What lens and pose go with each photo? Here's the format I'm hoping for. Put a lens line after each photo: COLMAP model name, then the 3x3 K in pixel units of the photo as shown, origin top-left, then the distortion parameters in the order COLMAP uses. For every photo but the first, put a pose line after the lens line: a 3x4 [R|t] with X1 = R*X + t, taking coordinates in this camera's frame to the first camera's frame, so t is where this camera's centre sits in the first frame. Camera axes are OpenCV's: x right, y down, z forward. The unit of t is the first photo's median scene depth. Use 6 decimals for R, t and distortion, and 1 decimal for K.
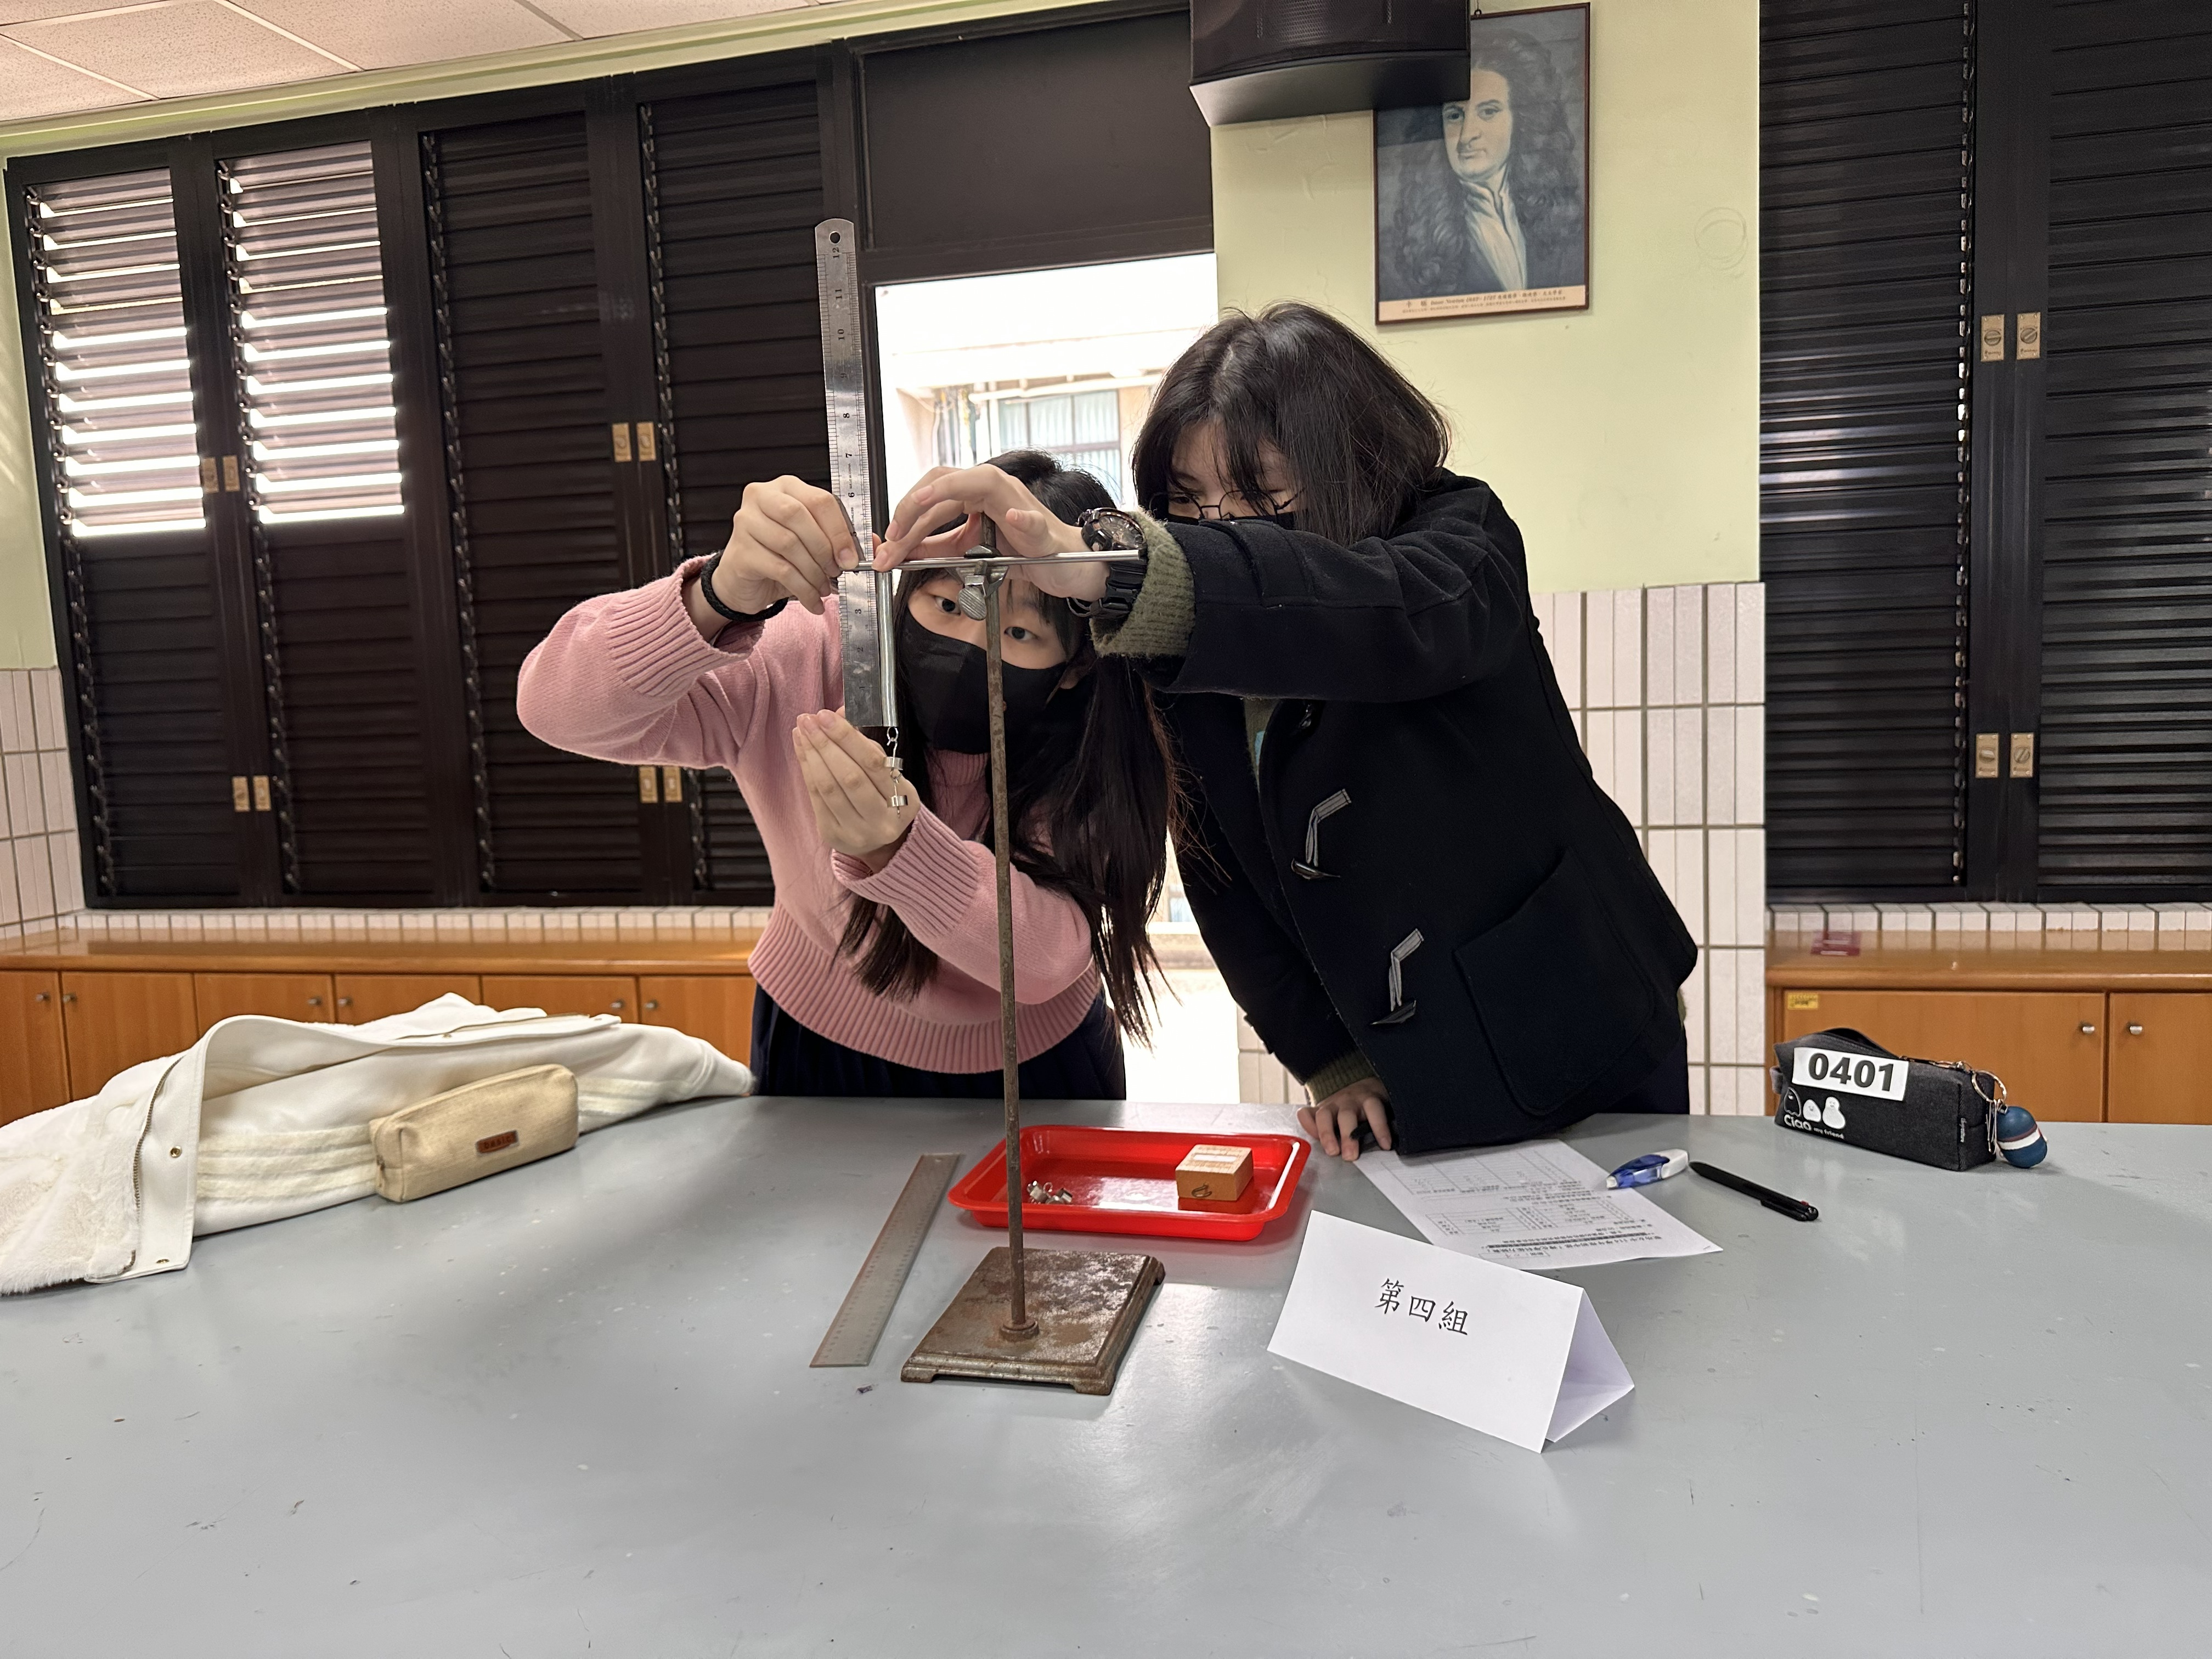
lens RADIAL K [[1569.9, 0, 1098.8], [0, 1569.9, 826.7], [0, 0, 1]] dist [0.011359, 0.000585]
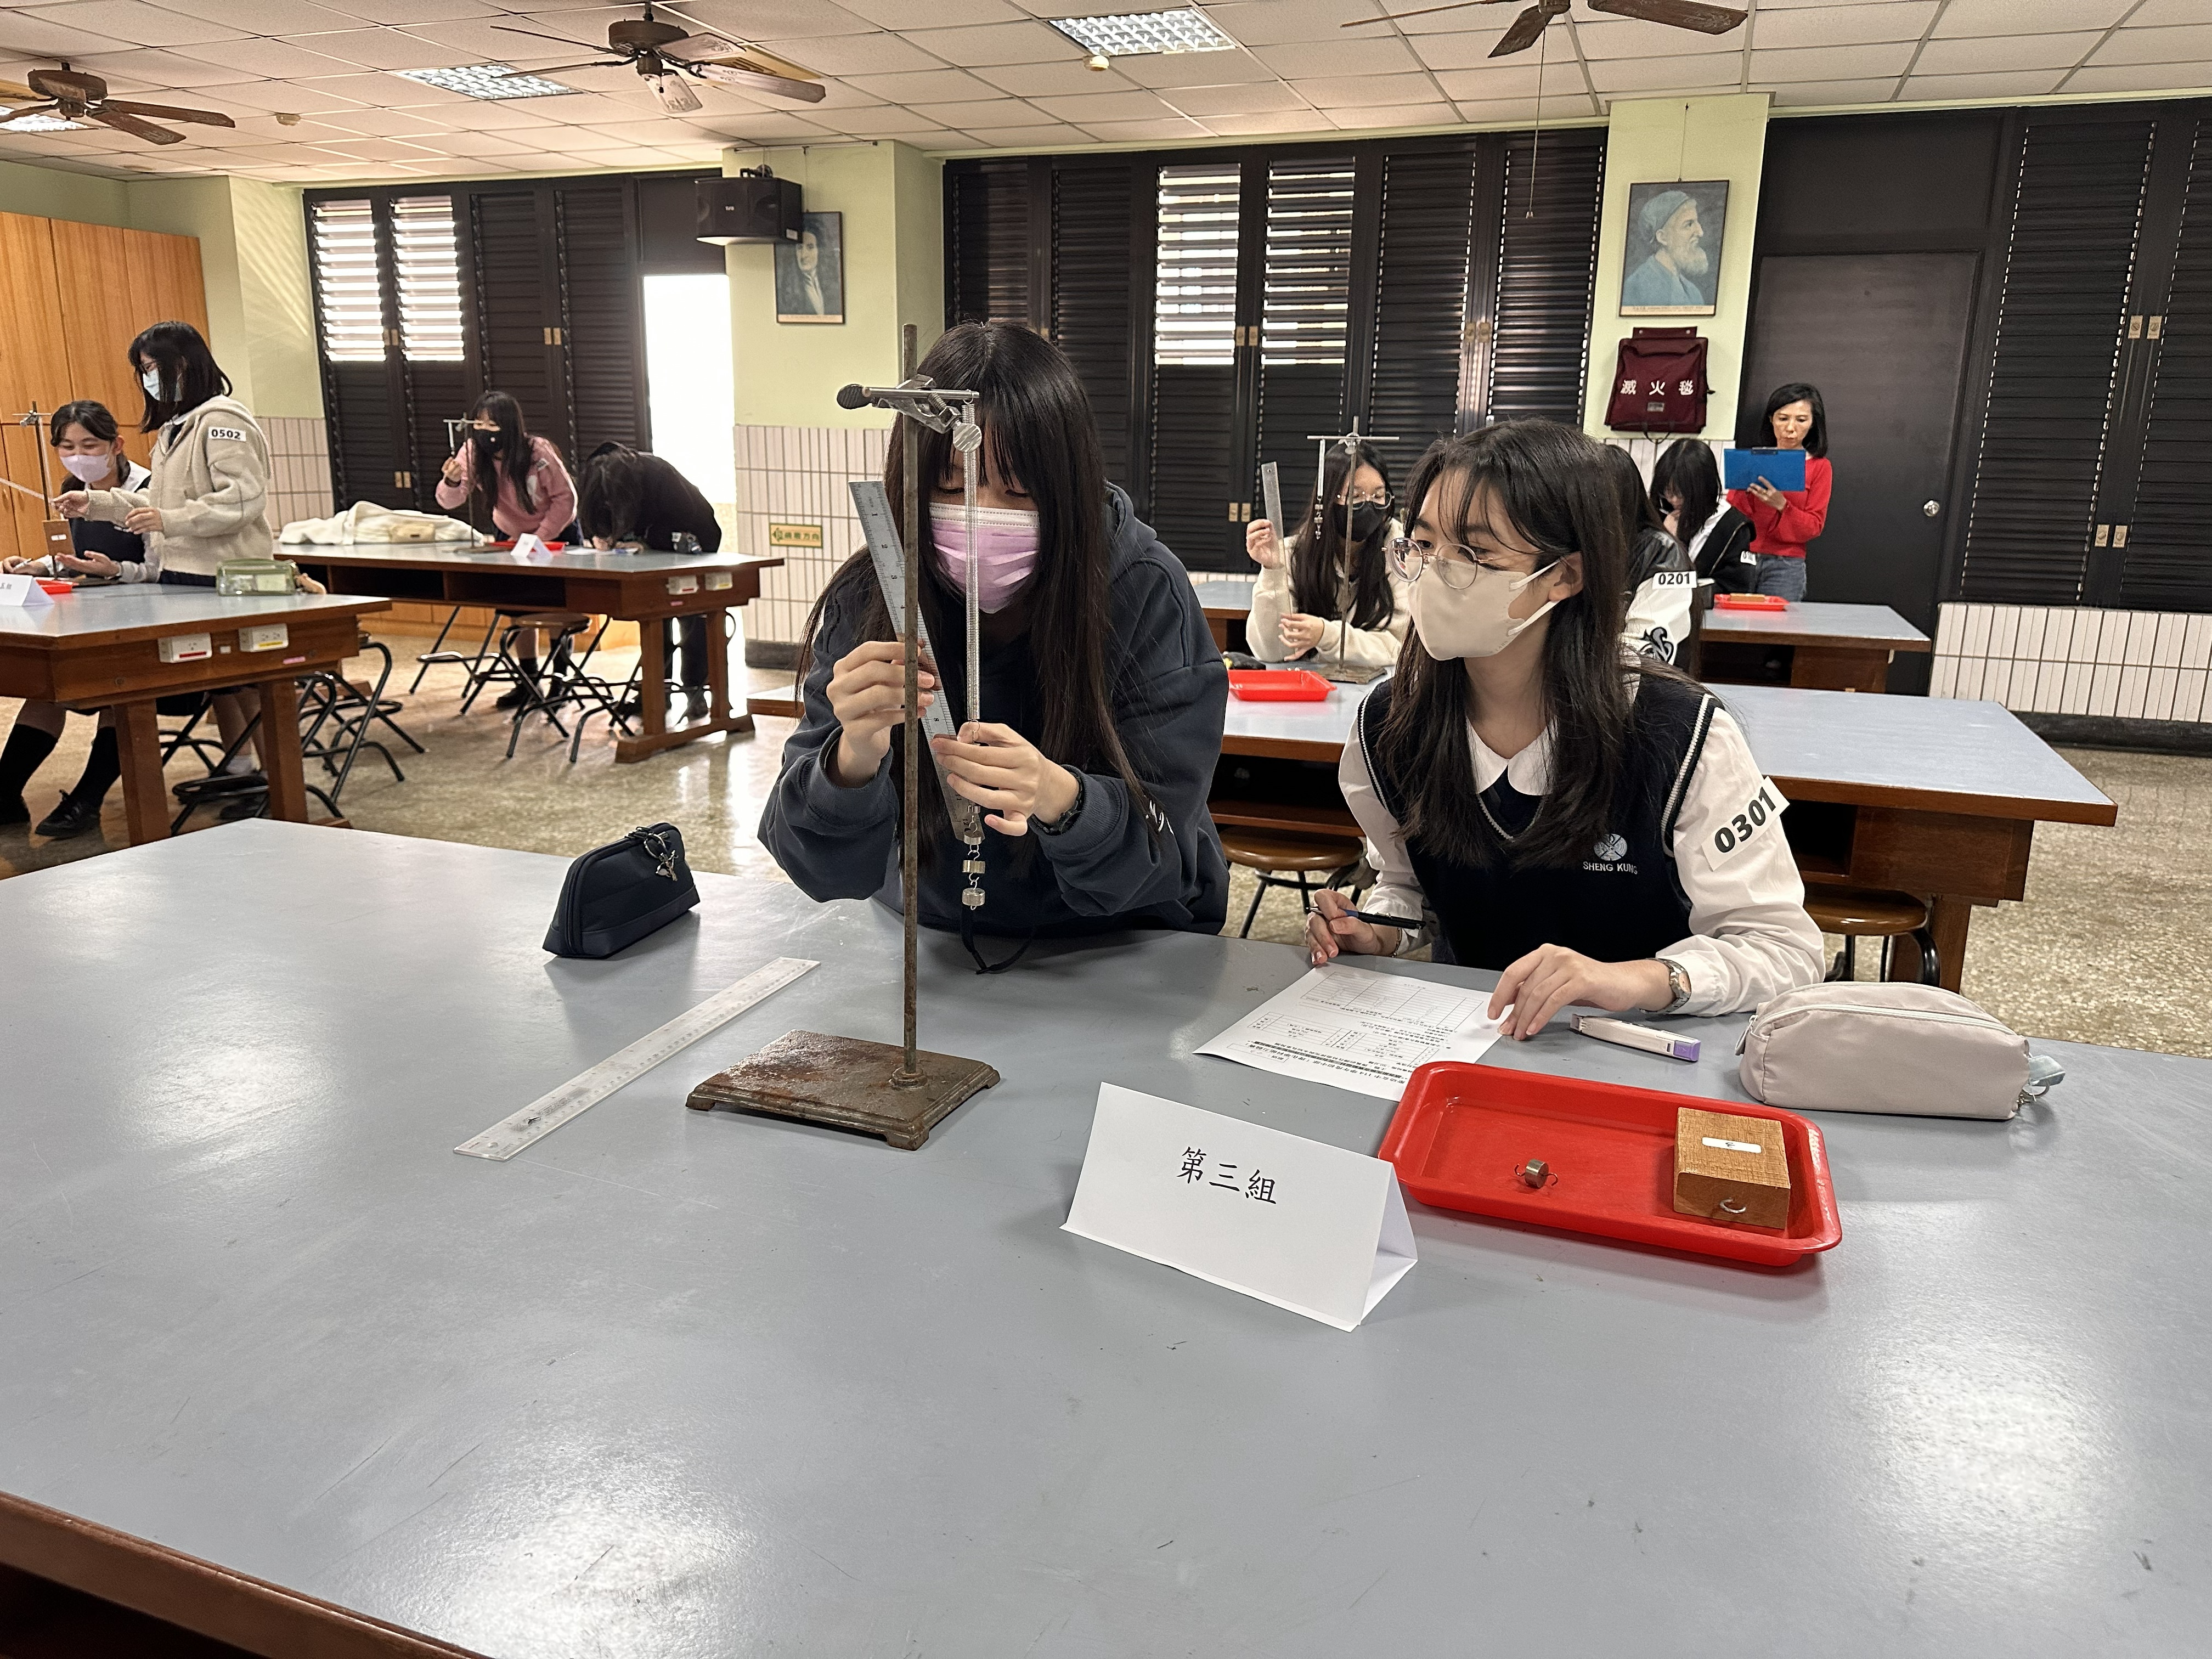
lens RADIAL K [[1569.9, 0, 1110.1], [0, 1569.9, 824.3], [0, 0, 1]] dist [0.011359, 0.000585]
pose [[0.990341, 0.085736, -0.108972, 0.810170], [-0.070398, 0.987990, 0.137548, 0.090479], [0.119456, -0.128548, 0.984482, -1.254017]]
